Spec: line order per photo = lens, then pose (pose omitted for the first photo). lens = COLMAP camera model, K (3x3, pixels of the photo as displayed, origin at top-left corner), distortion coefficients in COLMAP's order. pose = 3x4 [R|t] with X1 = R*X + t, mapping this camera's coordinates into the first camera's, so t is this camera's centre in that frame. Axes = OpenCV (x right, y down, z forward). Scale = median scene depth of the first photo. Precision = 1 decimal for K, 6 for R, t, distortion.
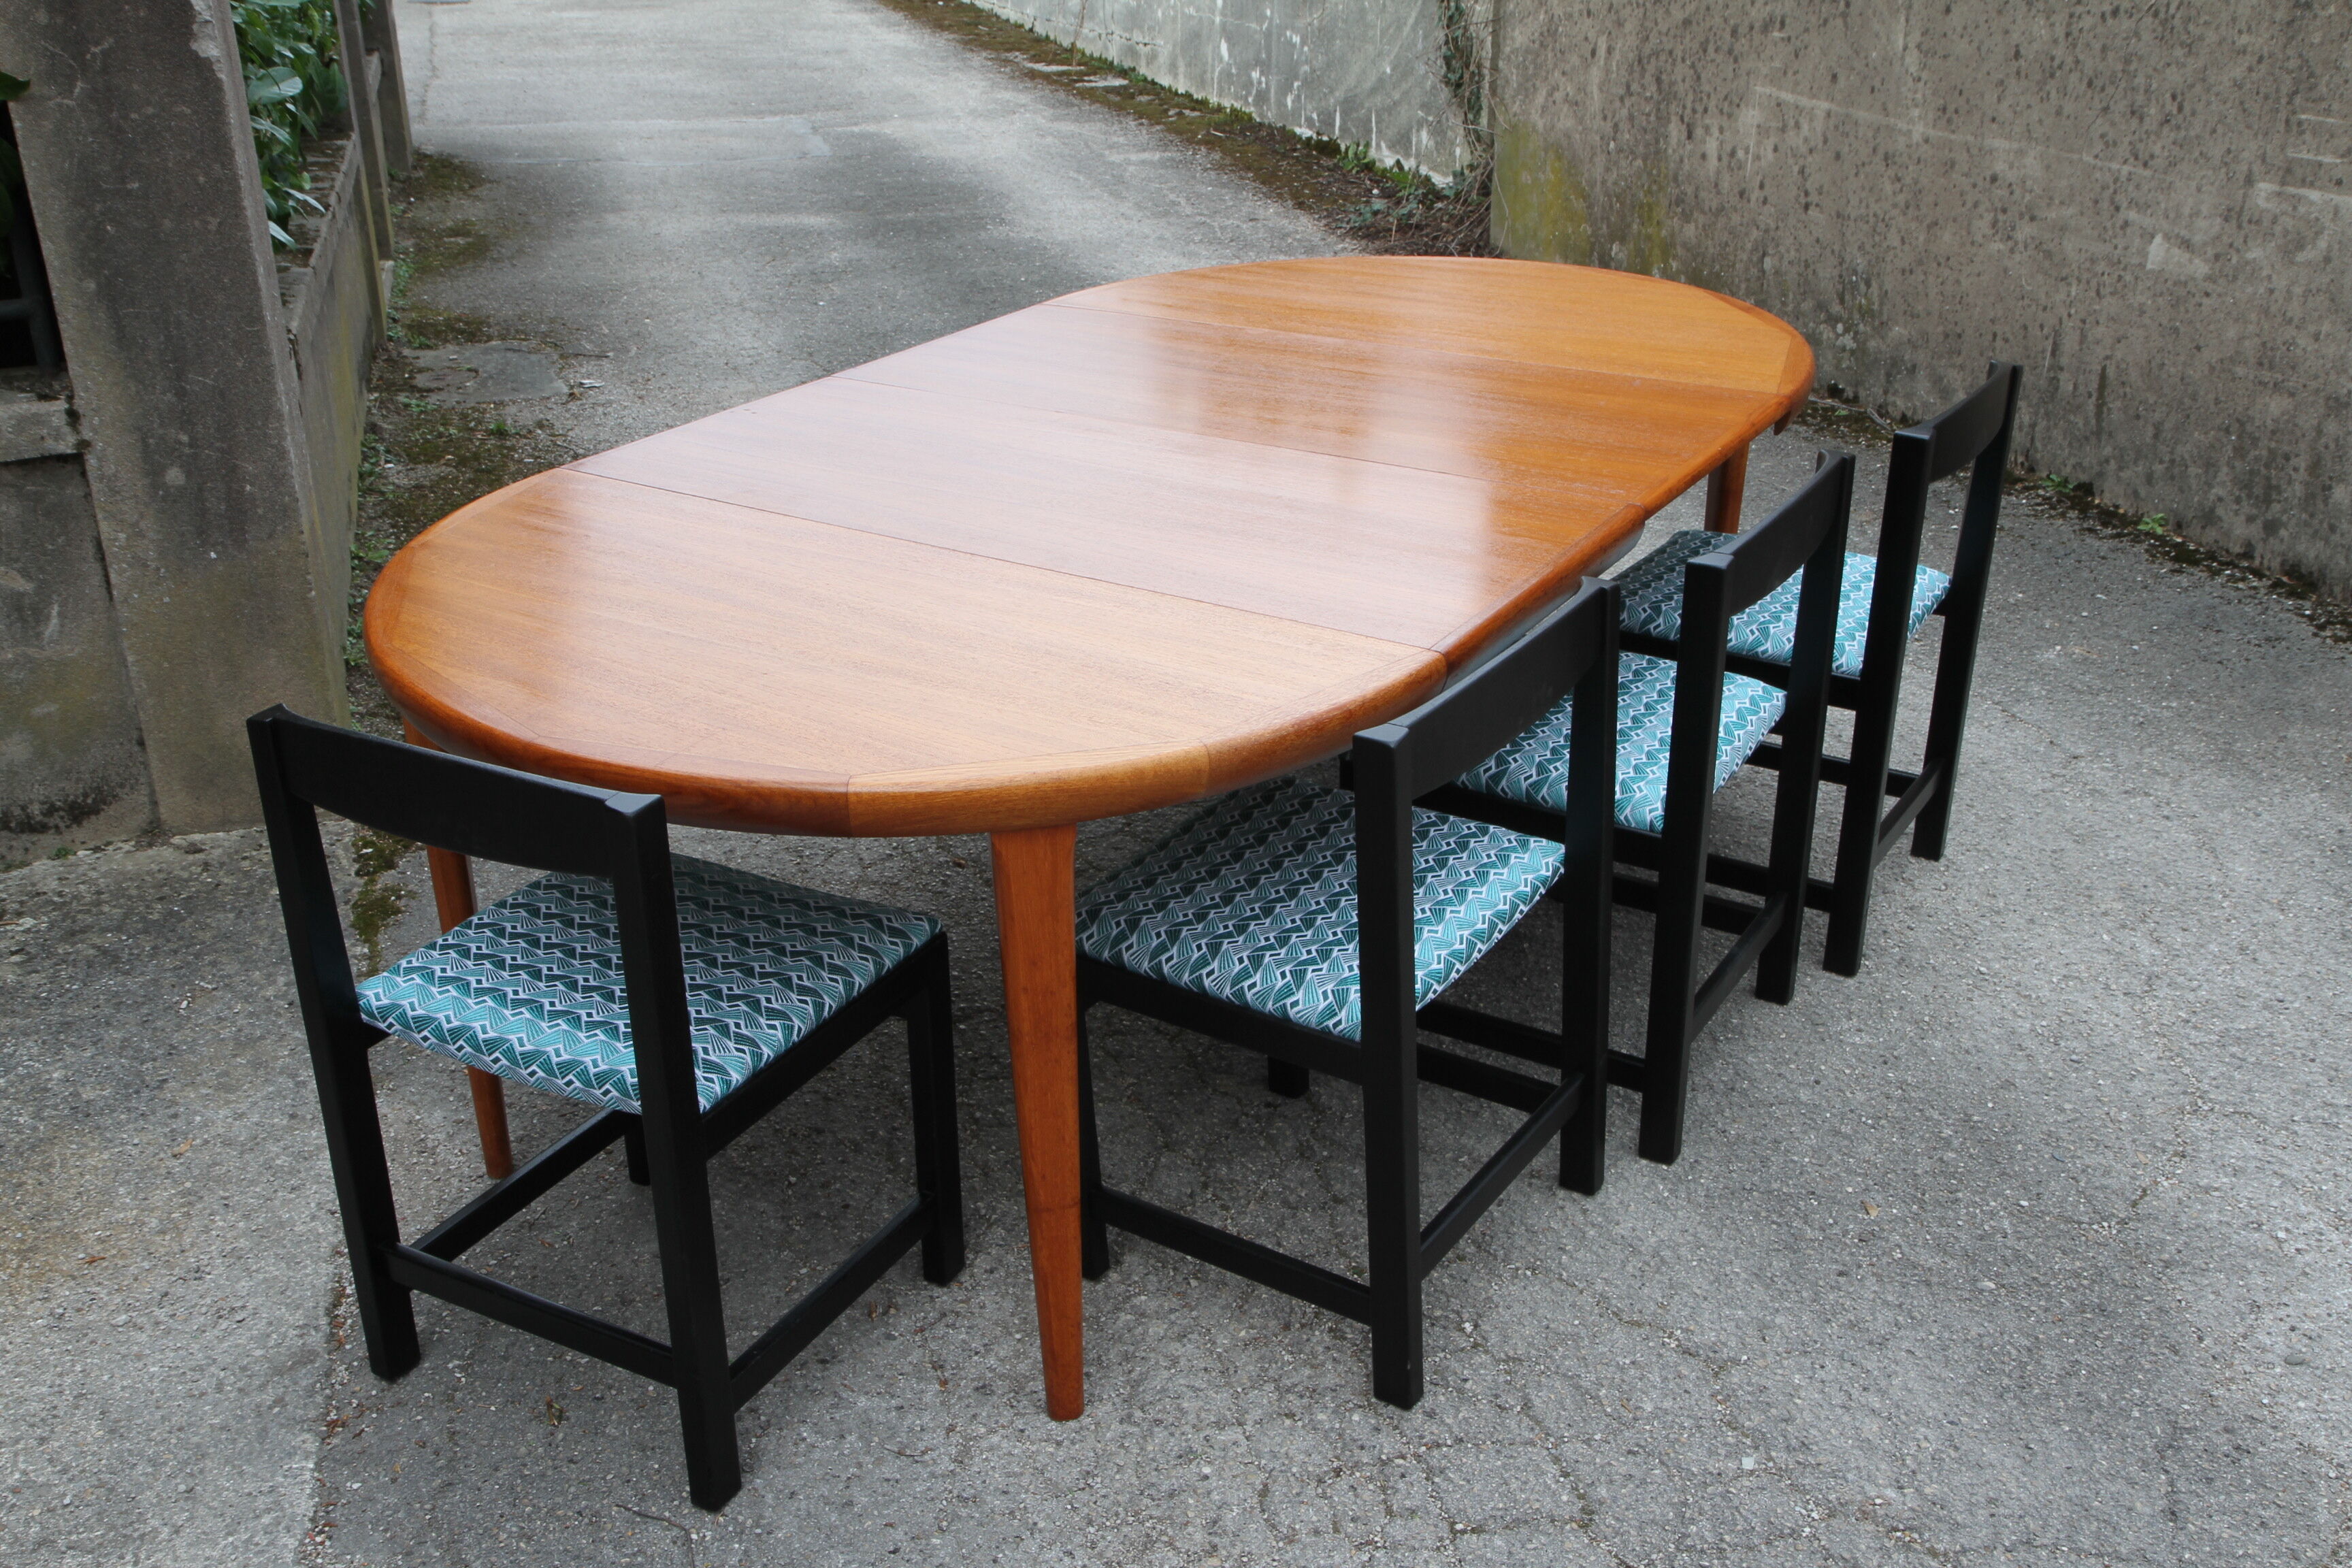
lens RADIAL K [[2194.9, 0, 1184.7], [0, 2194.9, 831.9], [0, 0, 1]] dist [0.011465, 0.000000]
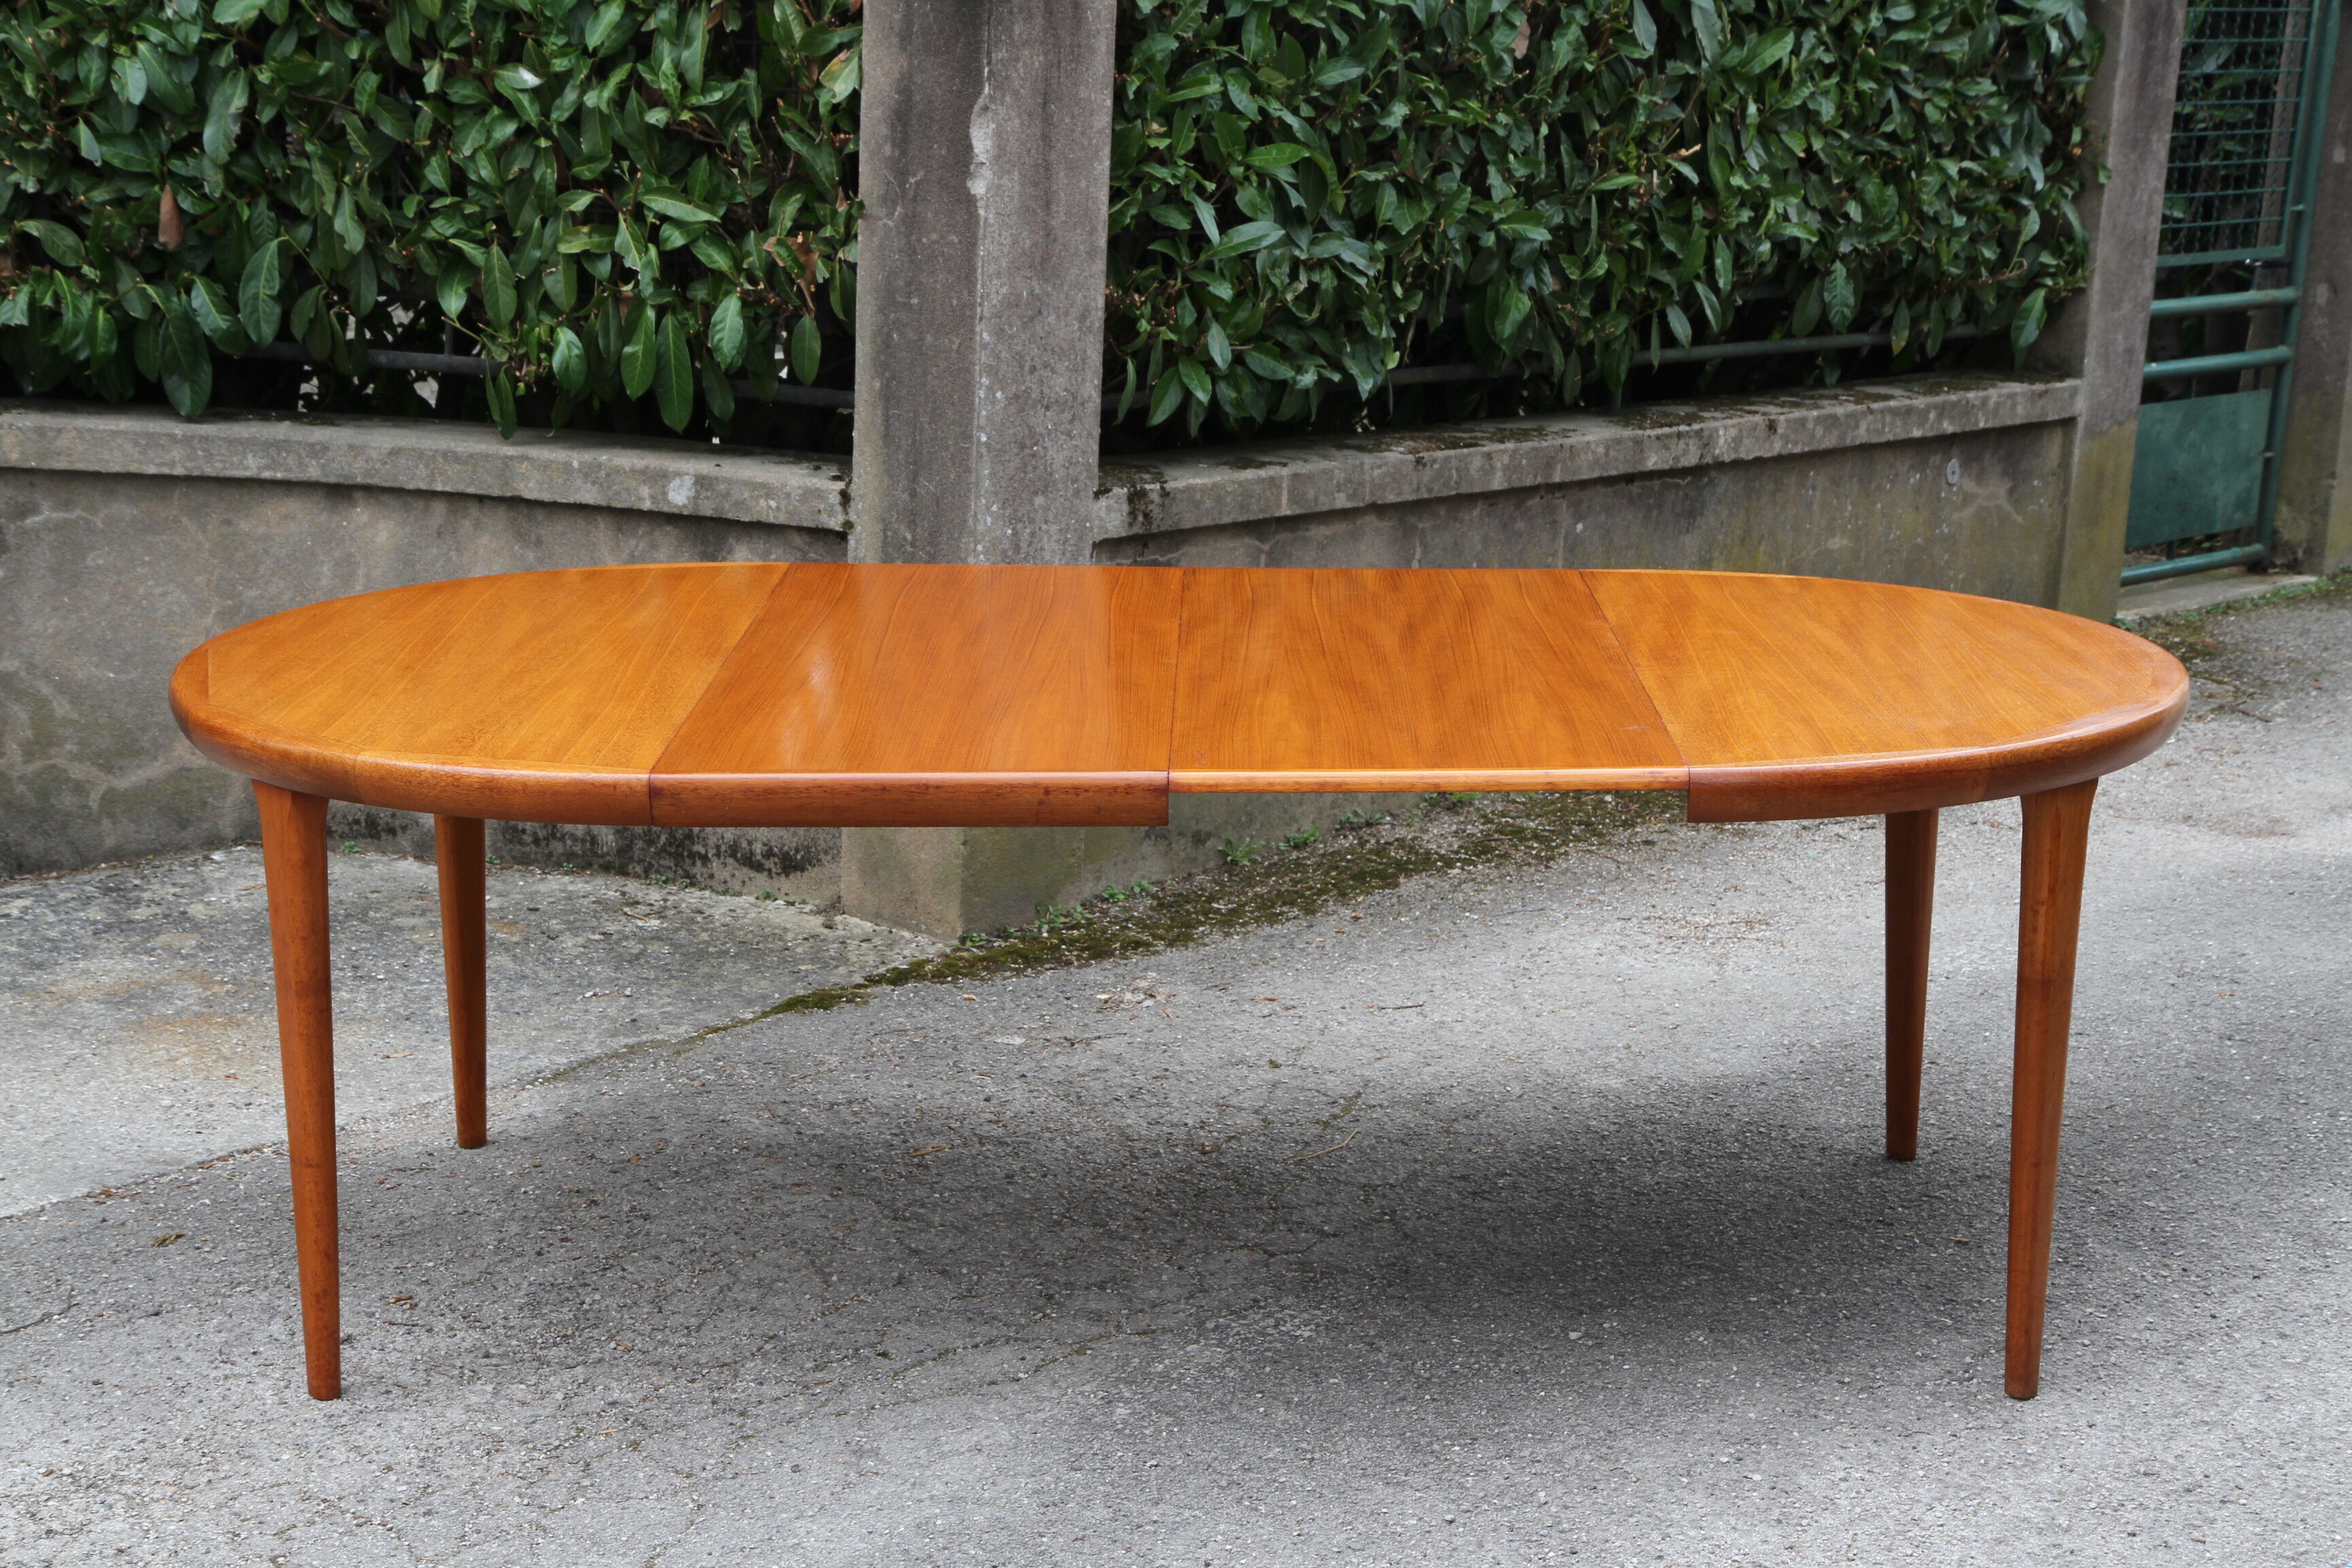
lens RADIAL K [[3730.3, 0, 1190.7], [0, 3730.3, 832.8], [0, 0, 1]] dist [0.173172, 0.000000]
pose [[0.521750, 0.218099, -0.824748, 1.100084], [-0.386063, 0.922472, -0.000289, -0.099476], [0.760744, 0.318555, 0.565500, 0.141171]]
